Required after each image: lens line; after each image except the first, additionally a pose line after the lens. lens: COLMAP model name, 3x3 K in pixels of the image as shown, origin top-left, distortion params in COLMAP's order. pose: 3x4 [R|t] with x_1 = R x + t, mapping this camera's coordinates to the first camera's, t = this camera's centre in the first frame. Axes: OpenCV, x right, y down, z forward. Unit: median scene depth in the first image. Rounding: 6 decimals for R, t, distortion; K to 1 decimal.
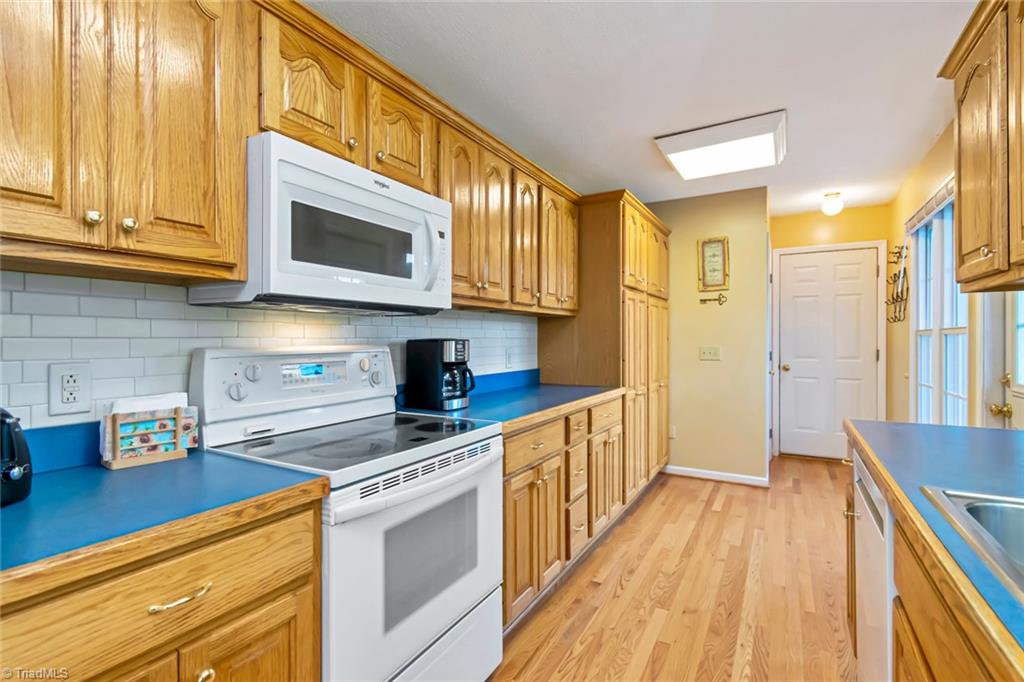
lens RADIAL K [[457.8, 0, 538.0], [0, 457.8, 338.3], [0, 0, 1]] dist [0.003629, -0.000026]
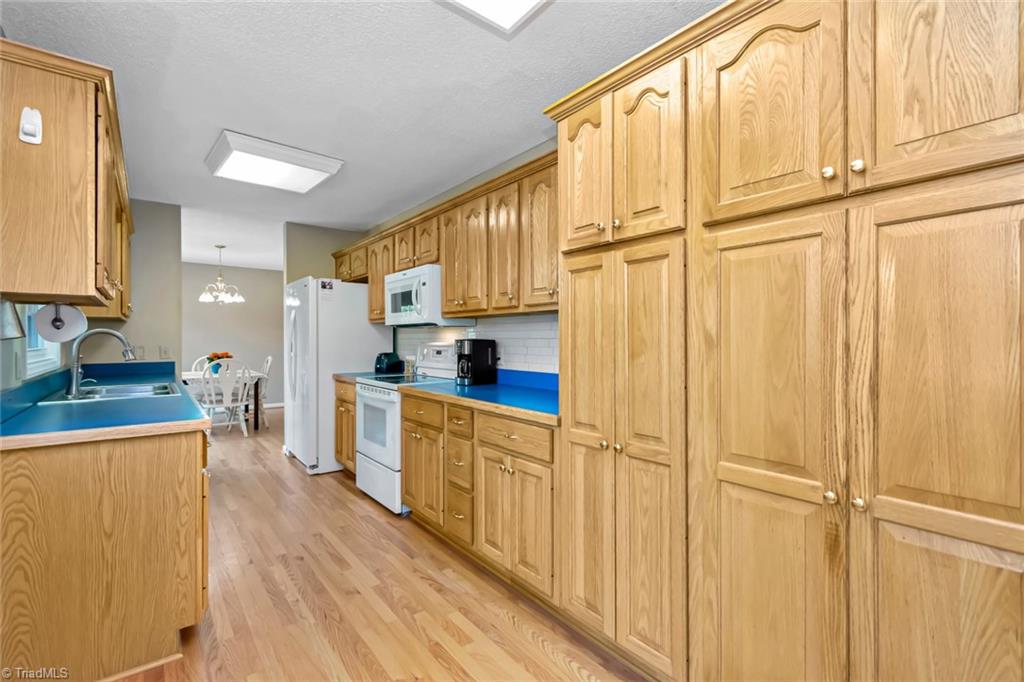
lens RADIAL K [[456.4, 0, 515.8], [0, 456.4, 338.6], [0, 0, 1]] dist [-0.000880, -0.000482]
pose [[-0.382137, -0.002651, -0.924102, 0.819257], [-0.001224, 0.999996, -0.002363, 0.001482], [0.924105, 0.000228, -0.382139, 1.226030]]
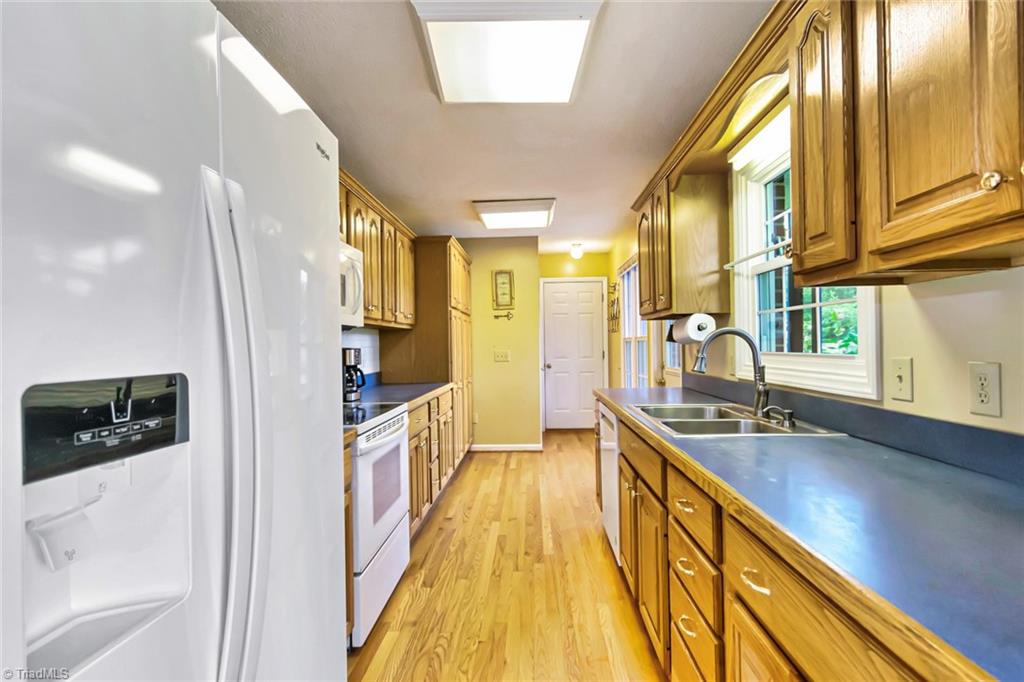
lens RADIAL K [[456.4, 0, 515.8], [0, 456.4, 338.6], [0, 0, 1]] dist [-0.000880, -0.000482]
pose [[0.897927, -0.006602, 0.440096, -0.240356], [0.013334, 0.999837, -0.012205, -0.002714], [-0.439943, 0.016827, 0.897868, -0.292984]]
